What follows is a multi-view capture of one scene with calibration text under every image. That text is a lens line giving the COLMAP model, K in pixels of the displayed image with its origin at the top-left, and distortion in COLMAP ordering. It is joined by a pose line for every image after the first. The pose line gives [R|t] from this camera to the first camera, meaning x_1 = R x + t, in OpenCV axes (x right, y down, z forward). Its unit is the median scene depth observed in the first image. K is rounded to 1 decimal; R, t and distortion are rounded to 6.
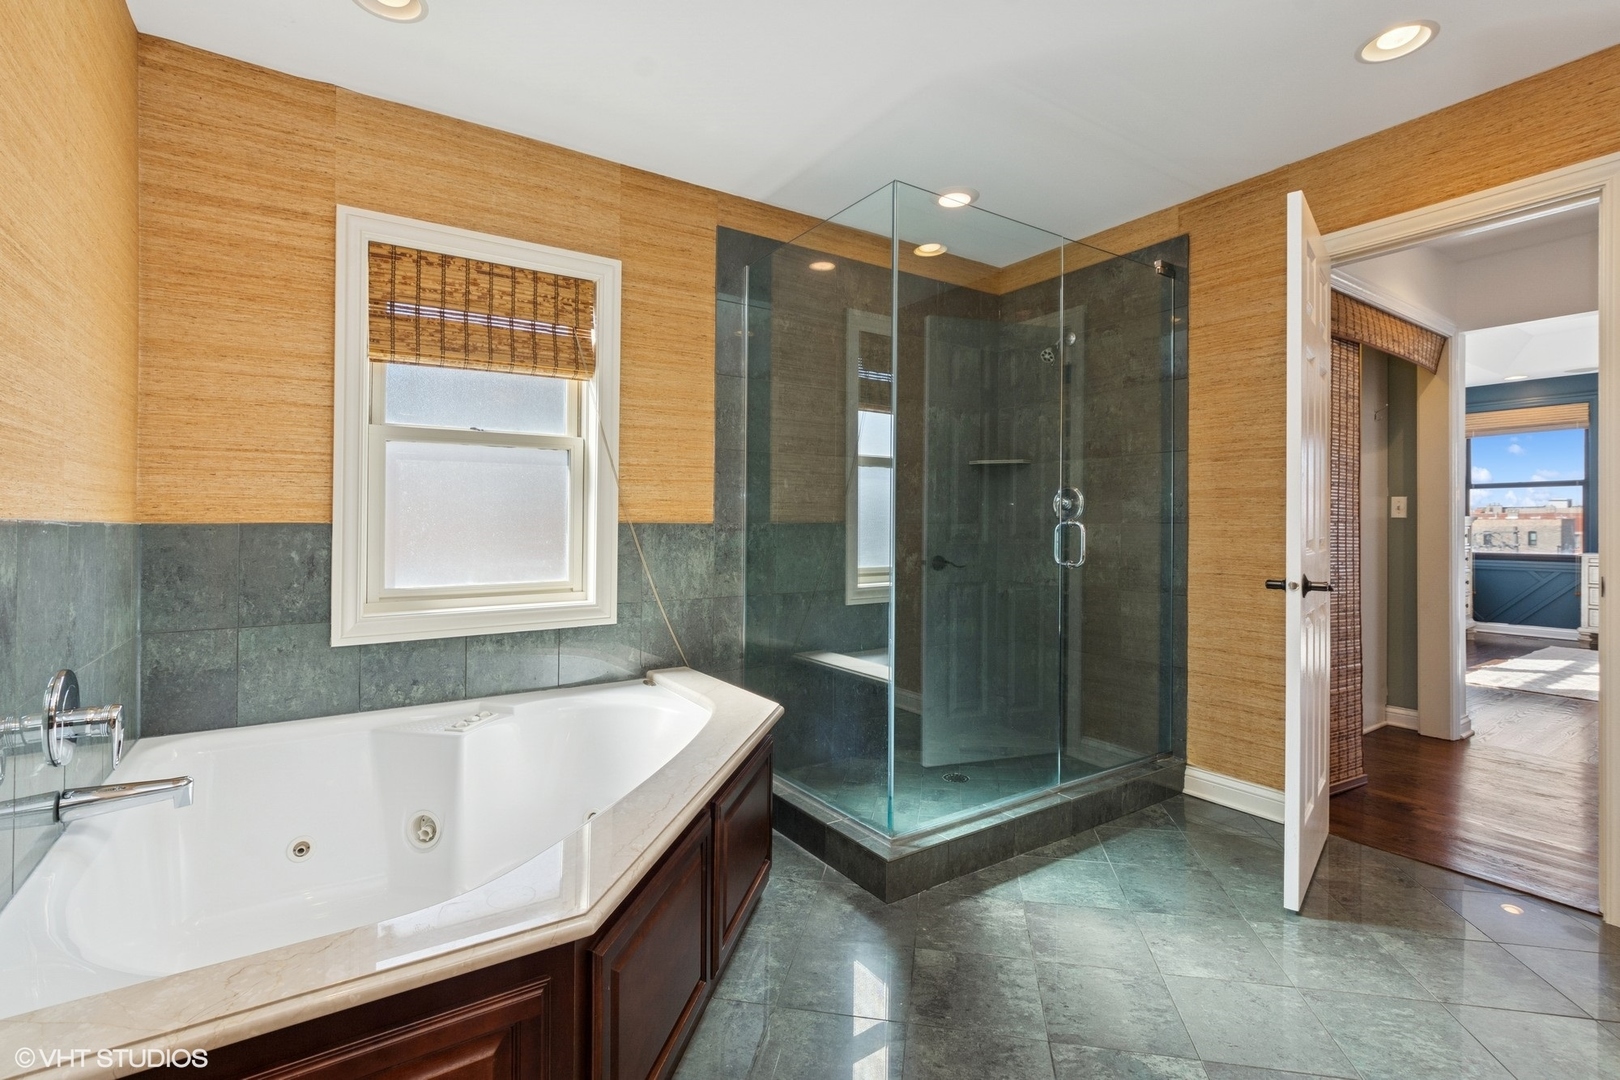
lens RADIAL K [[727.6, 0, 806.8], [0, 727.6, 524.7], [0, 0, 1]] dist [0.002381, -0.000992]
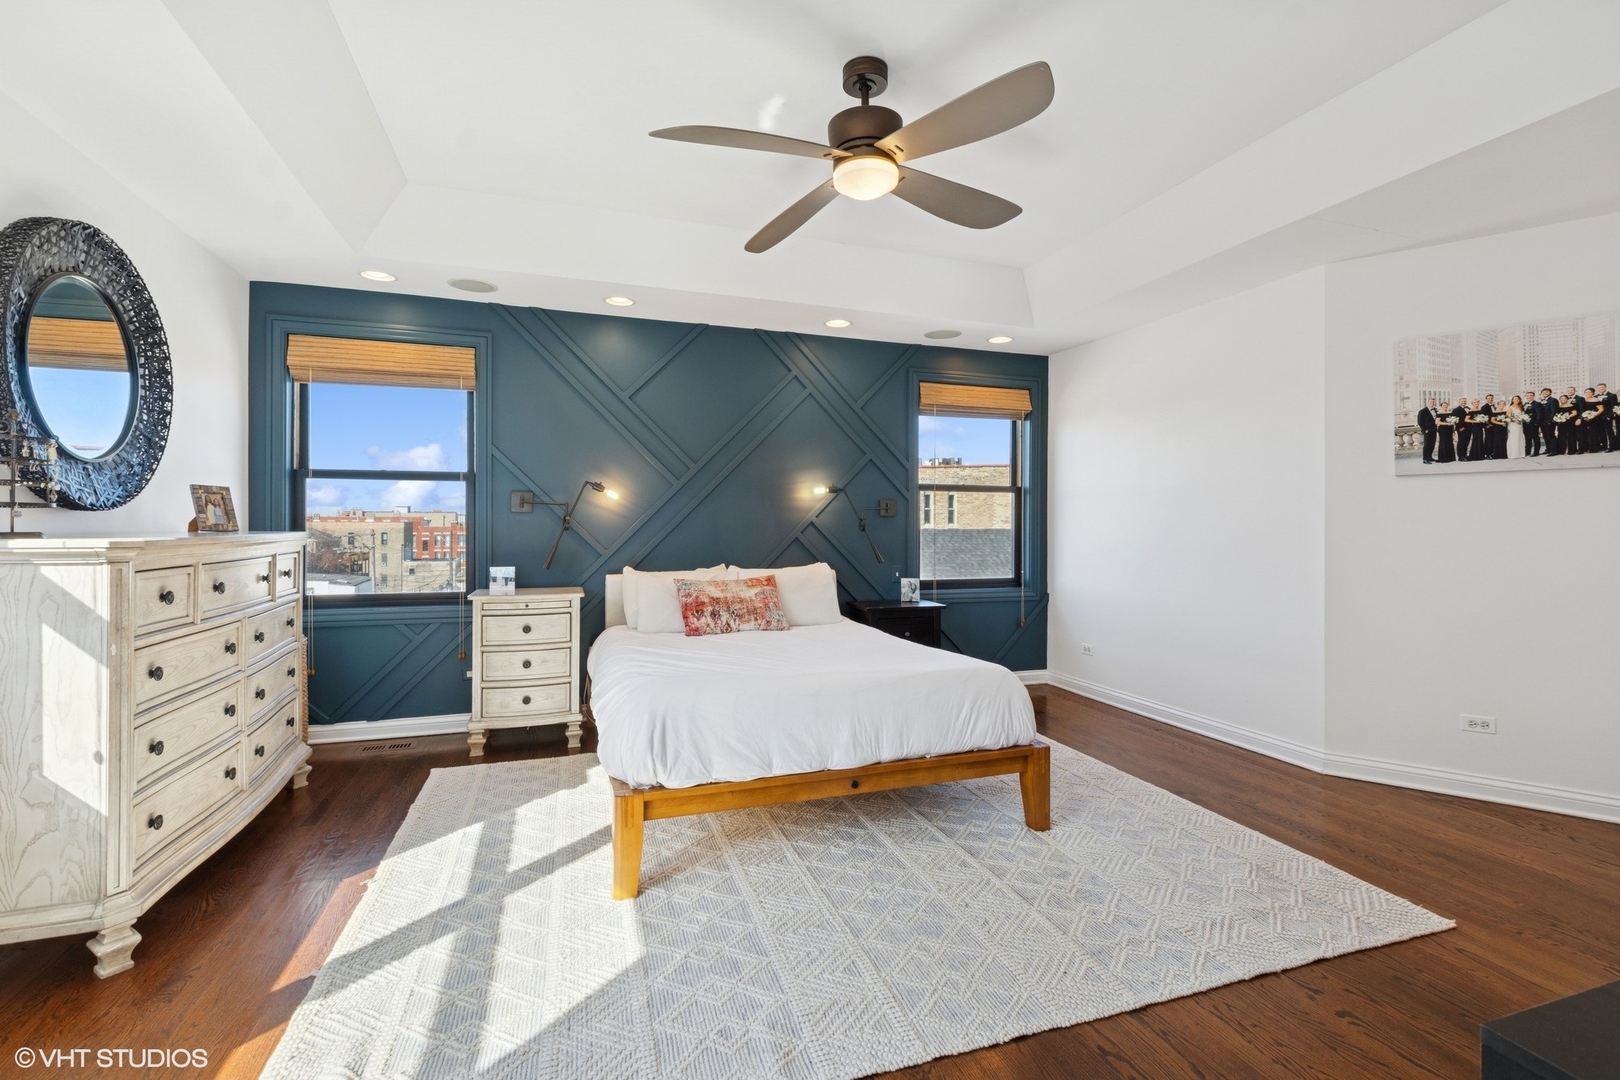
lens RADIAL K [[727.6, 0, 806.8], [0, 727.6, 524.7], [0, 0, 1]] dist [0.002381, -0.000992]
pose [[0.257883, 0.001103, 0.966175, 0.482879], [0.000700, 0.999999, -0.001329, -0.013213], [-0.966176, 0.001019, 0.257882, 0.500992]]
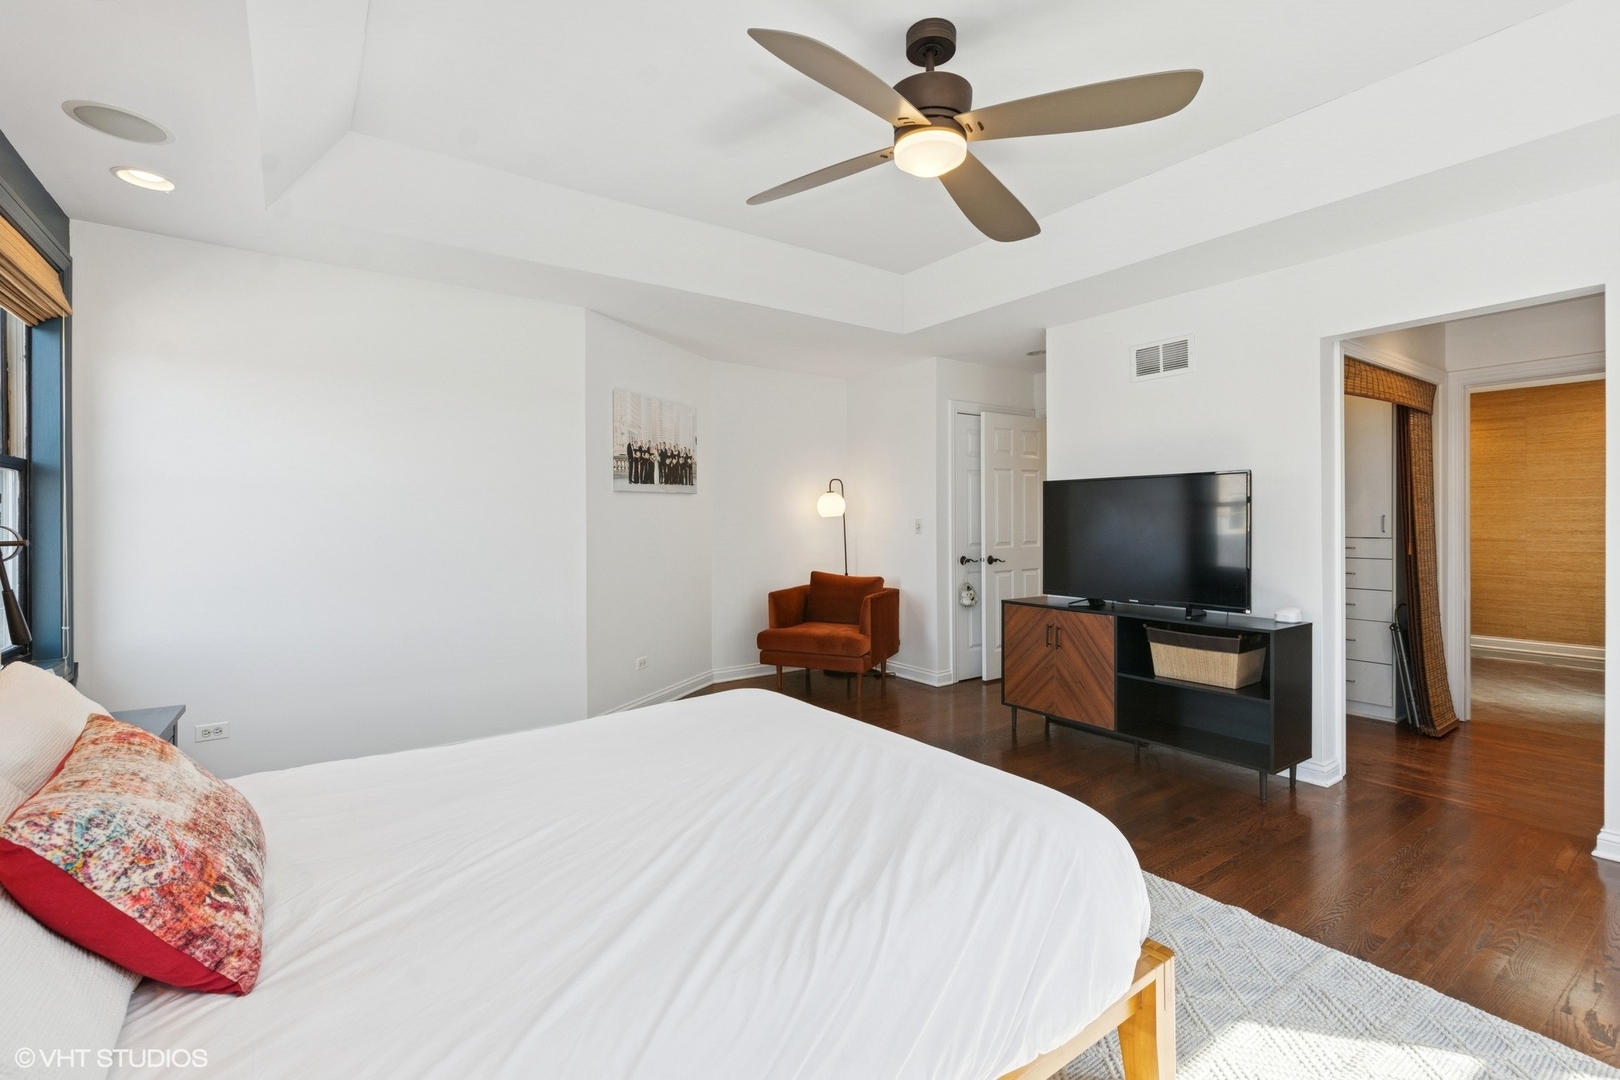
lens RADIAL K [[727.6, 0, 806.8], [0, 727.6, 524.7], [0, 0, 1]] dist [0.002381, -0.000992]
pose [[-0.999285, 0.005261, -0.037428, 0.888430], [0.004969, 0.999956, 0.007899, -0.020193], [0.037467, 0.007707, -0.999268, 0.872928]]
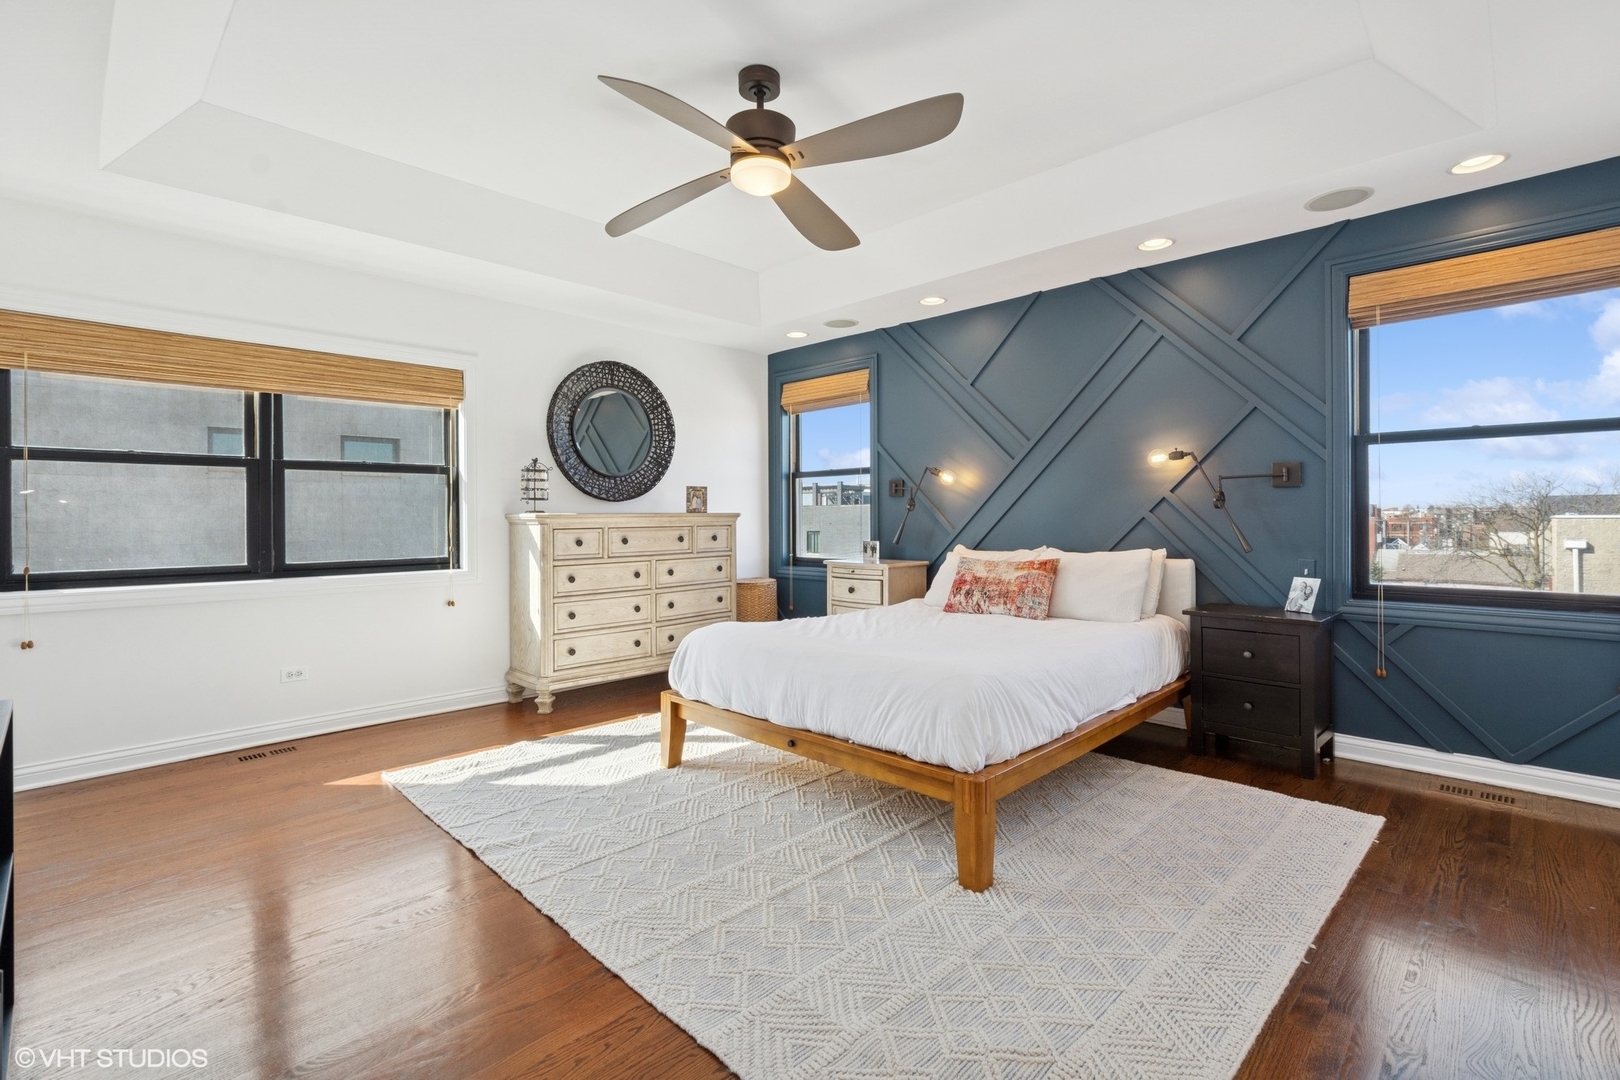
lens RADIAL K [[727.9, 0, 808.3], [0, 727.9, 513.5], [0, 0, 1]] dist [0.015016, -0.000248]
pose [[0.978005, -0.003699, 0.208546, 0.765987], [0.005620, 0.999947, -0.008619, -0.002049], [-0.208503, 0.009602, 0.977975, 0.196672]]
